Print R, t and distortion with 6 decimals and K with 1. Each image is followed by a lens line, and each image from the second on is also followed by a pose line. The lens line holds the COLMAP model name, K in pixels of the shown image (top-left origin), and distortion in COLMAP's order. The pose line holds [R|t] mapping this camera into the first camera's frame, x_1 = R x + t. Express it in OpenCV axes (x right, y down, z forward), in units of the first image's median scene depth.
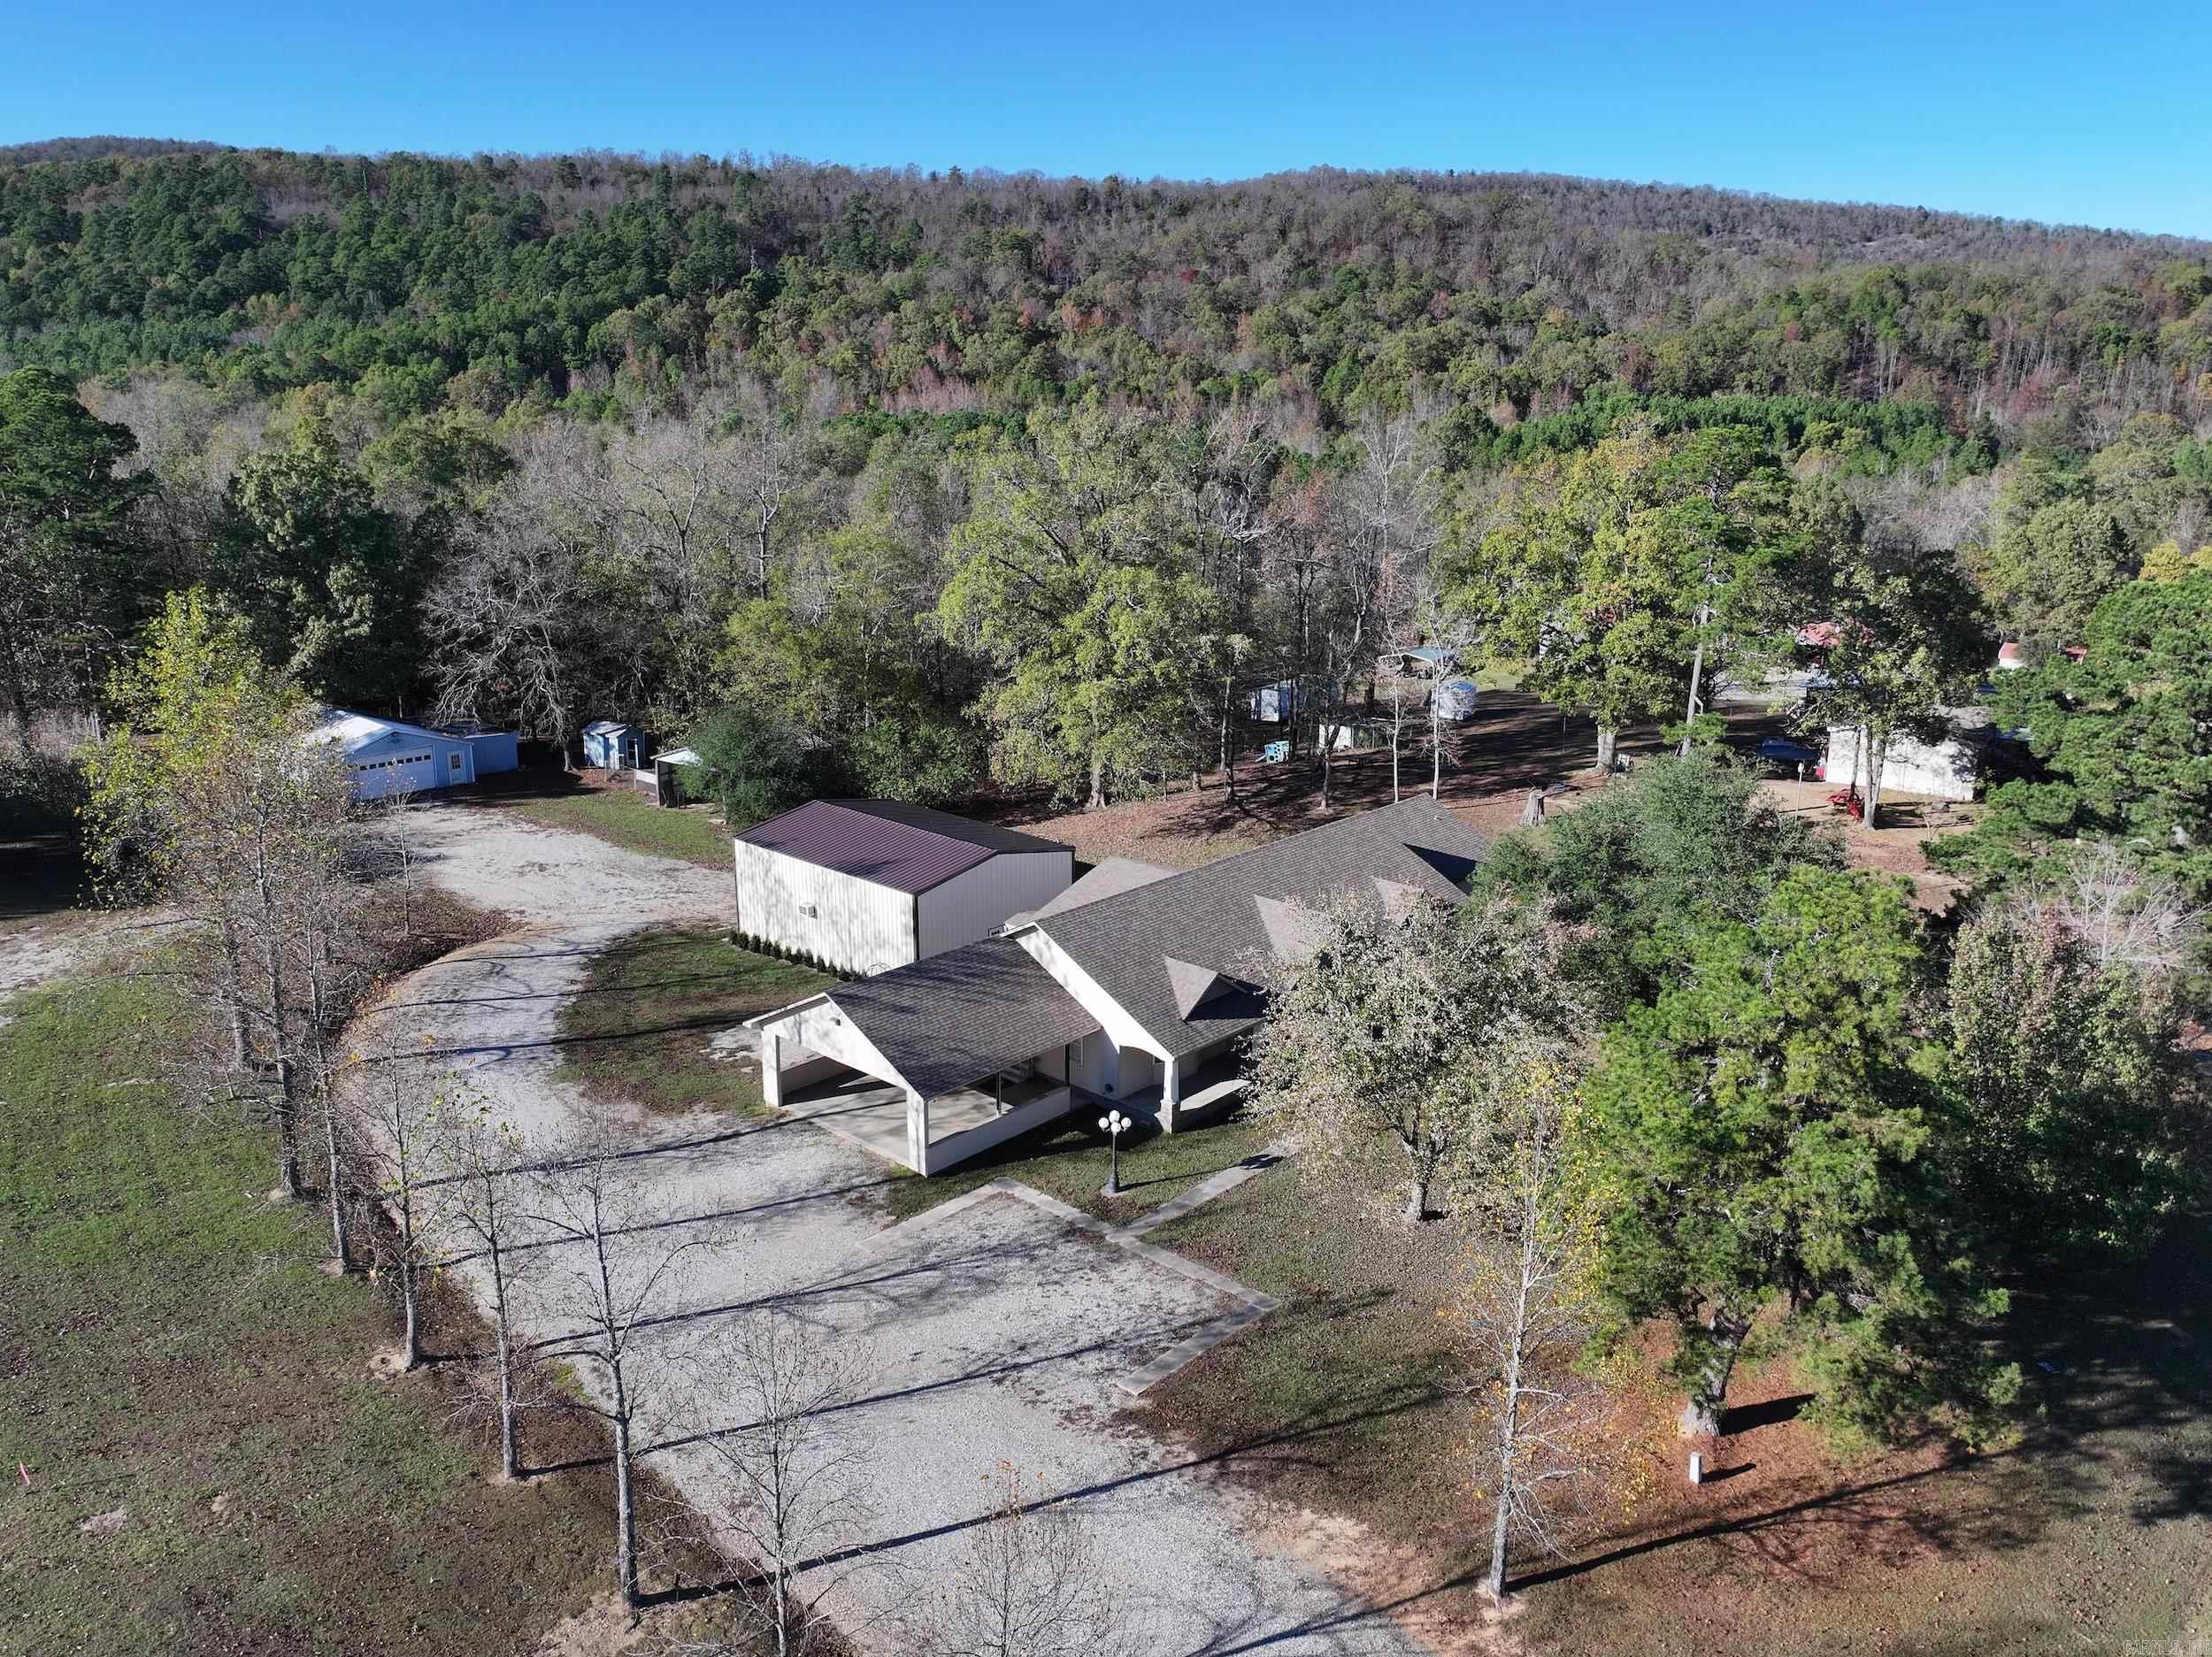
lens RADIAL K [[1748.5, 0, 1107.1], [0, 1748.5, 825.2], [0, 0, 1]] dist [-0.008870, 0.029190]
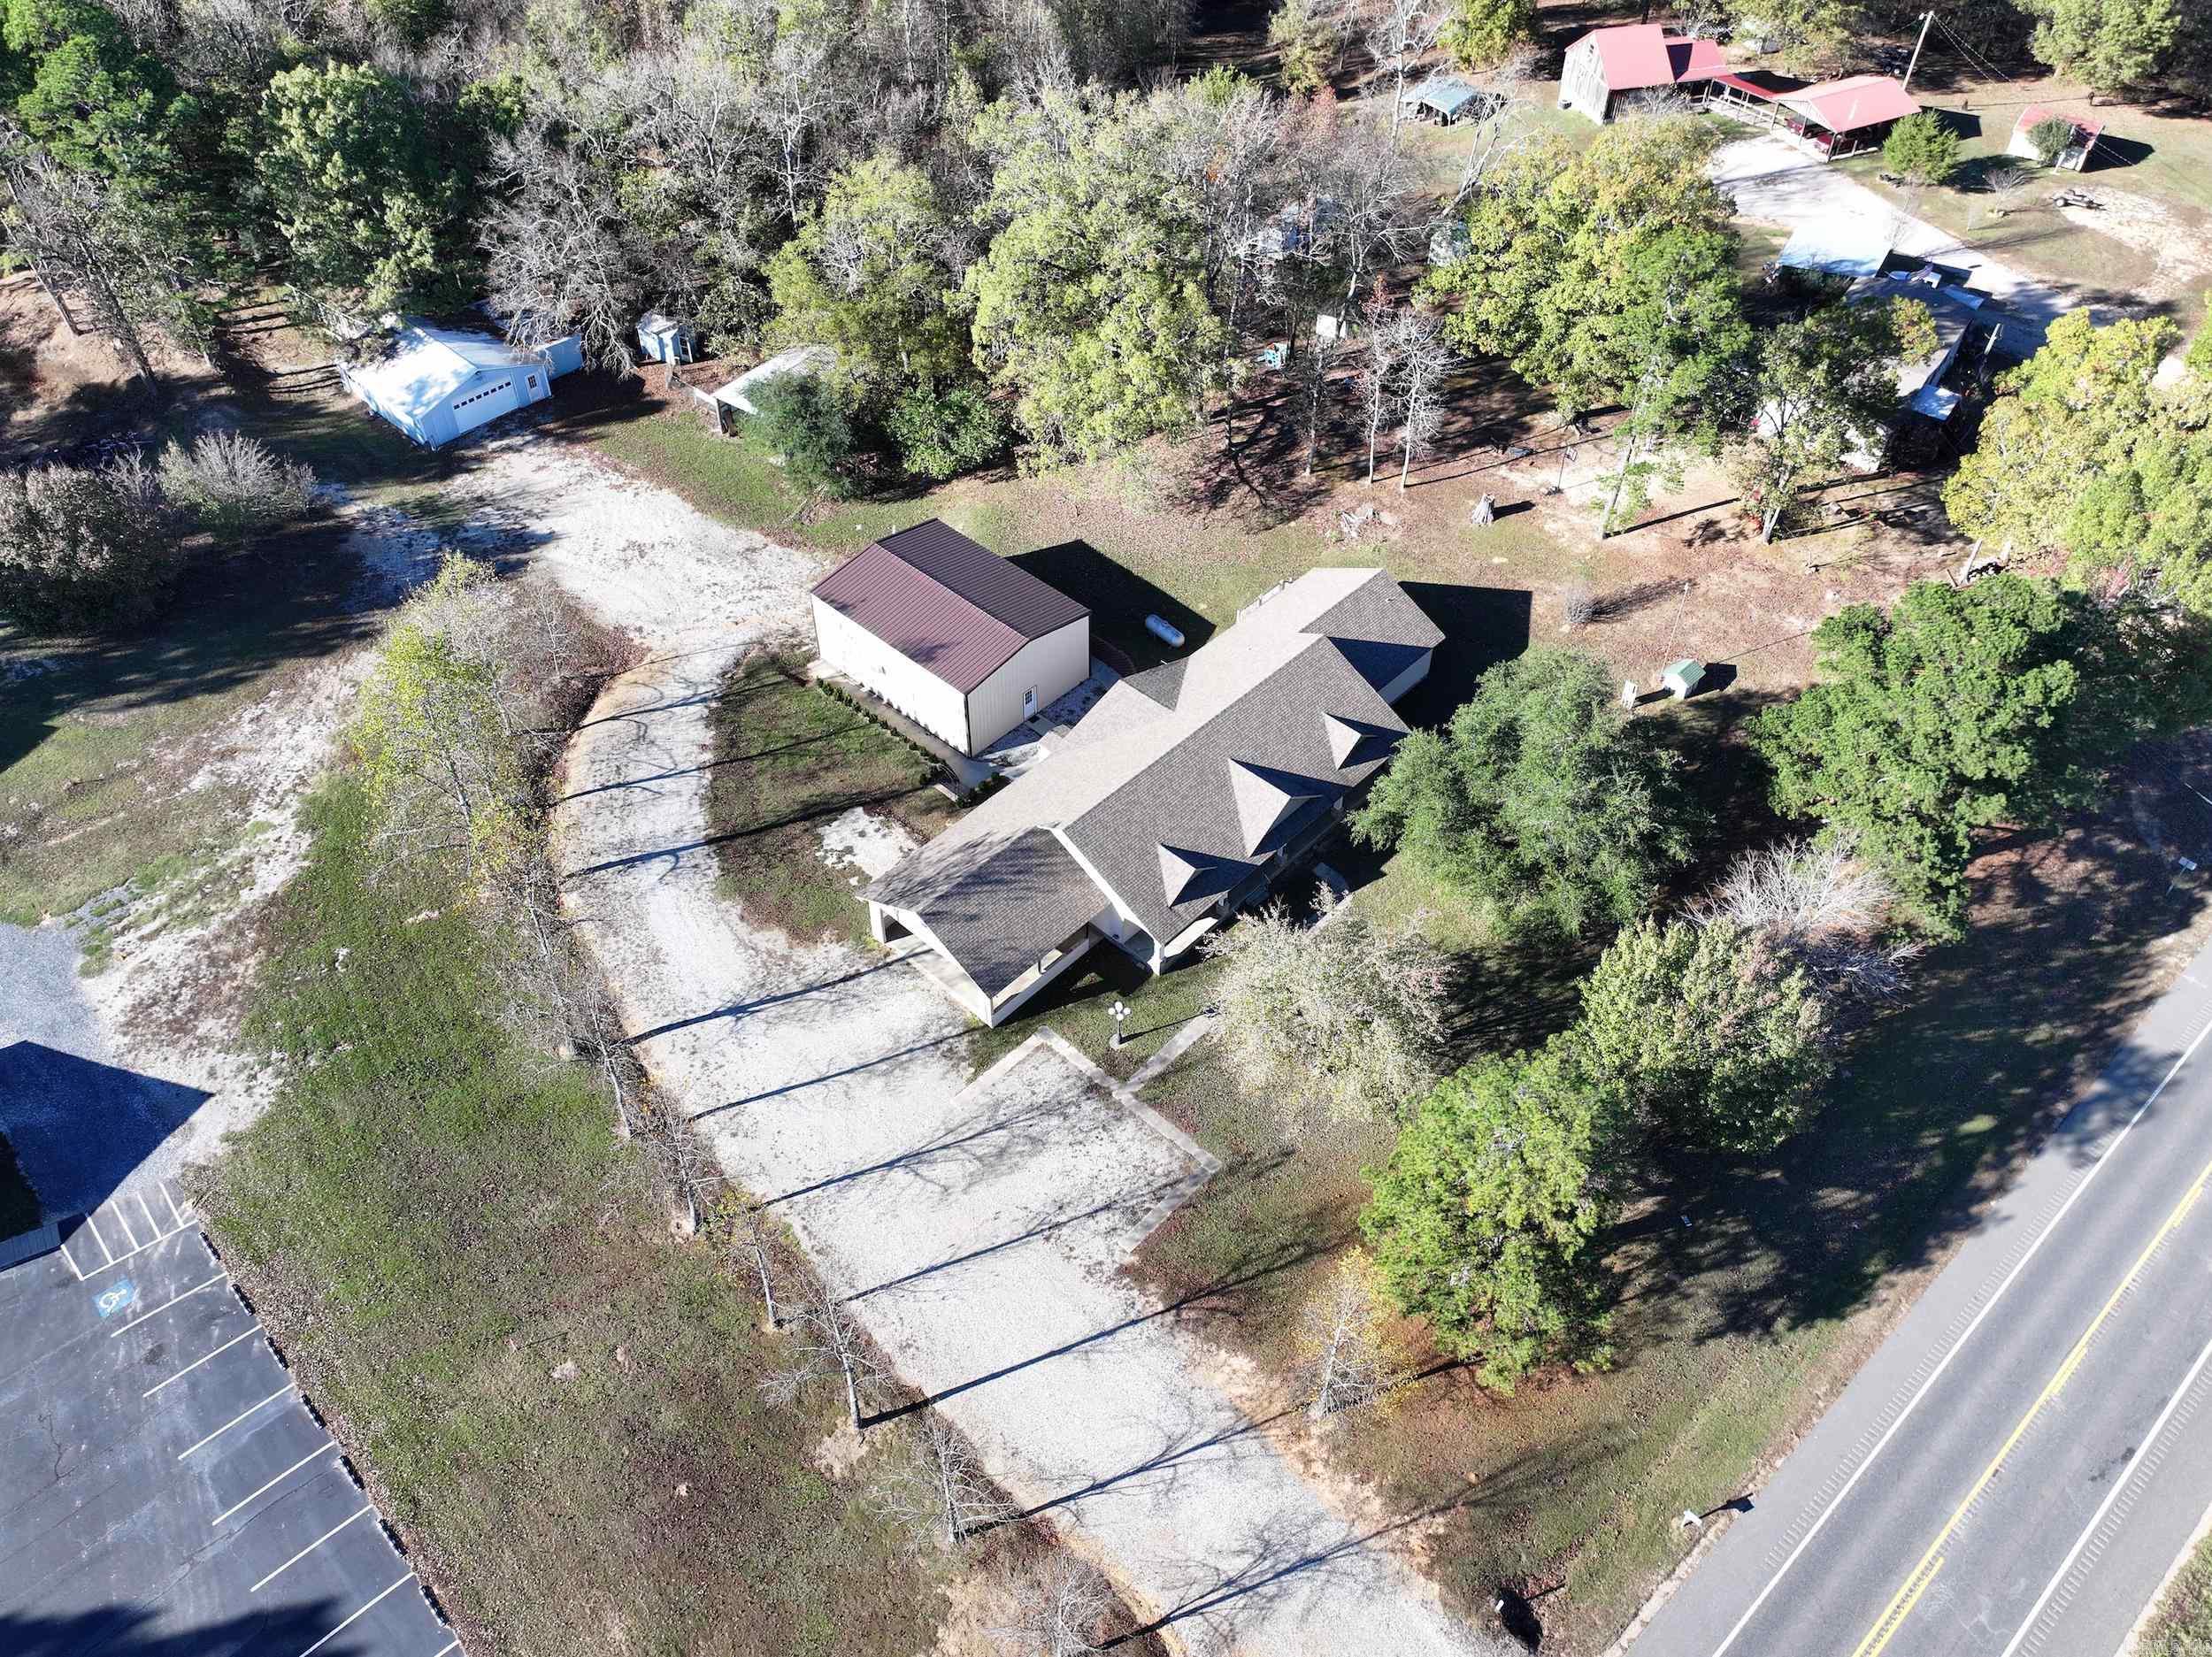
lens RADIAL K [[1748.5, 0, 1106.9], [0, 1748.5, 835.6], [0, 0, 1]] dist [-0.008870, 0.029190]
pose [[0.999950, 0.007504, -0.006579, 0.002074], [-0.003106, 0.860526, 0.509398, -0.614866], [0.009484, -0.509352, 0.860506, -0.170615]]
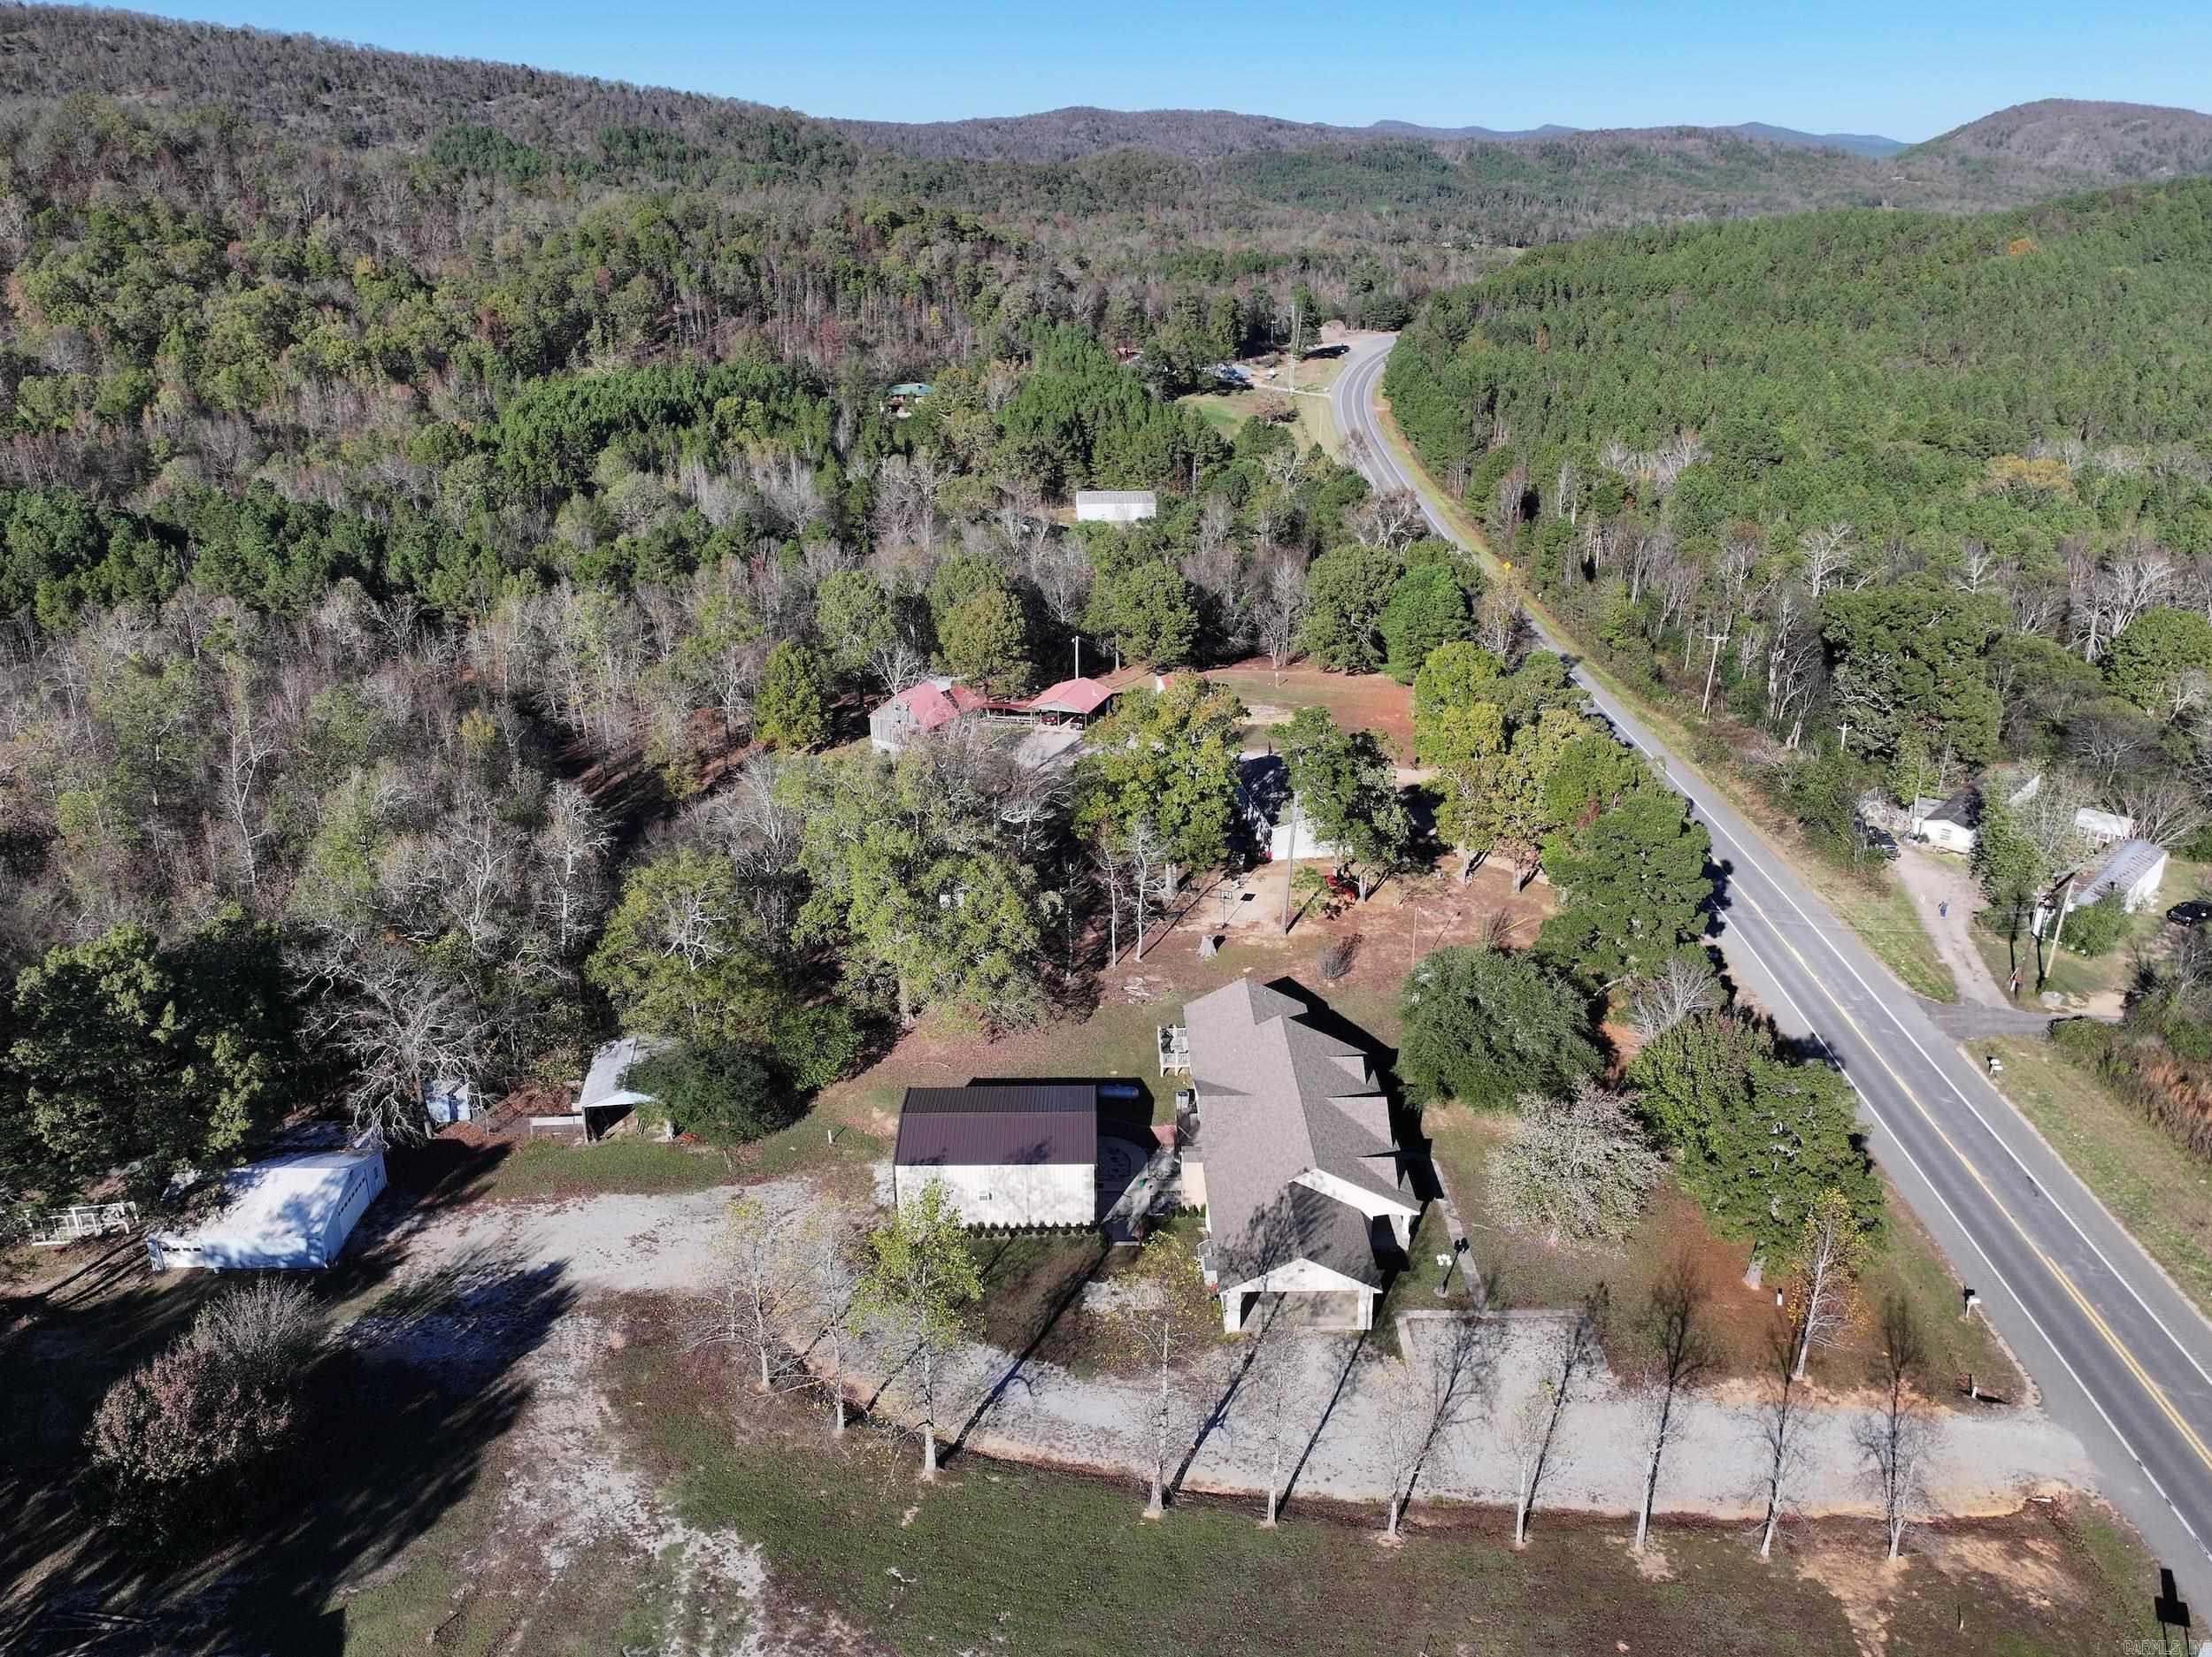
lens RADIAL K [[1748.5, 0, 1105.7], [0, 1748.5, 831.0], [0, 0, 1]] dist [-0.008870, 0.029190]
pose [[0.725019, -0.256300, 0.639264, -1.175226], [0.186850, 0.966565, 0.175610, -0.590945], [-0.662899, -0.007874, 0.748668, -0.151357]]
